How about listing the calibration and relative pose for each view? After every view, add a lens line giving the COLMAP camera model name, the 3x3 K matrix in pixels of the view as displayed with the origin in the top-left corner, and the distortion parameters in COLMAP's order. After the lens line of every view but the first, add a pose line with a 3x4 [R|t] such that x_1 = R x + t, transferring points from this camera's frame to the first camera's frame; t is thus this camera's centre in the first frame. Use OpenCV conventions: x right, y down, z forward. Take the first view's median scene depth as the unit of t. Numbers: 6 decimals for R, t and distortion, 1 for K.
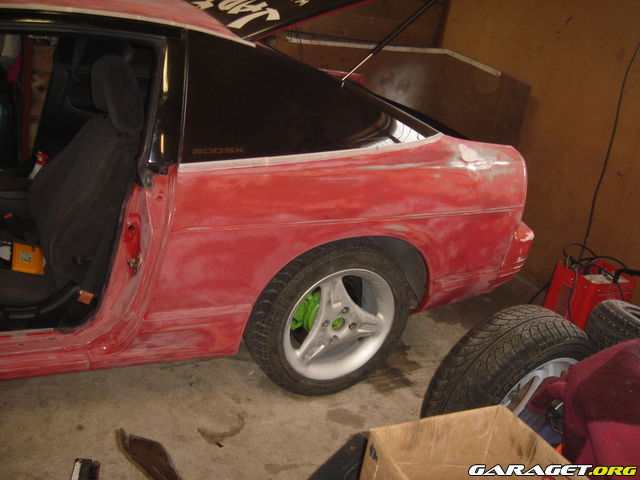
lens RADIAL K [[714.2, 0, 320.0], [0, 714.2, 240.0], [0, 0, 1]] dist [-0.186507, 0.155199]
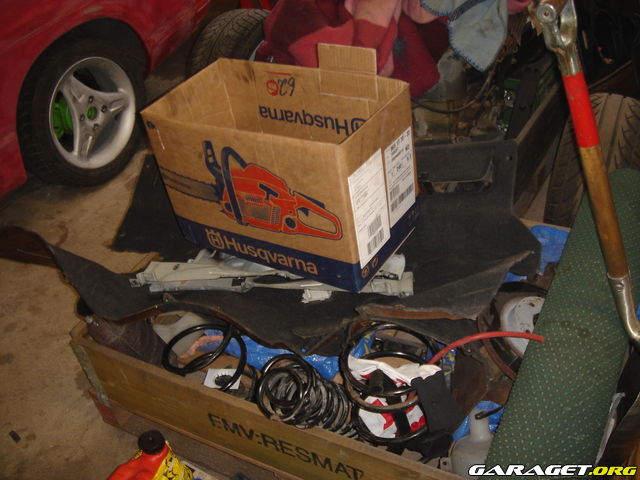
lens RADIAL K [[714.2, 0, 320.0], [0, 714.2, 240.0], [0, 0, 1]] dist [-0.186507, 0.155199]
pose [[0.815194, -0.534149, 0.223929, -0.035006], [0.447908, 0.826515, 0.340956, 0.069356], [-0.367202, -0.177646, 0.913019, -0.179511]]
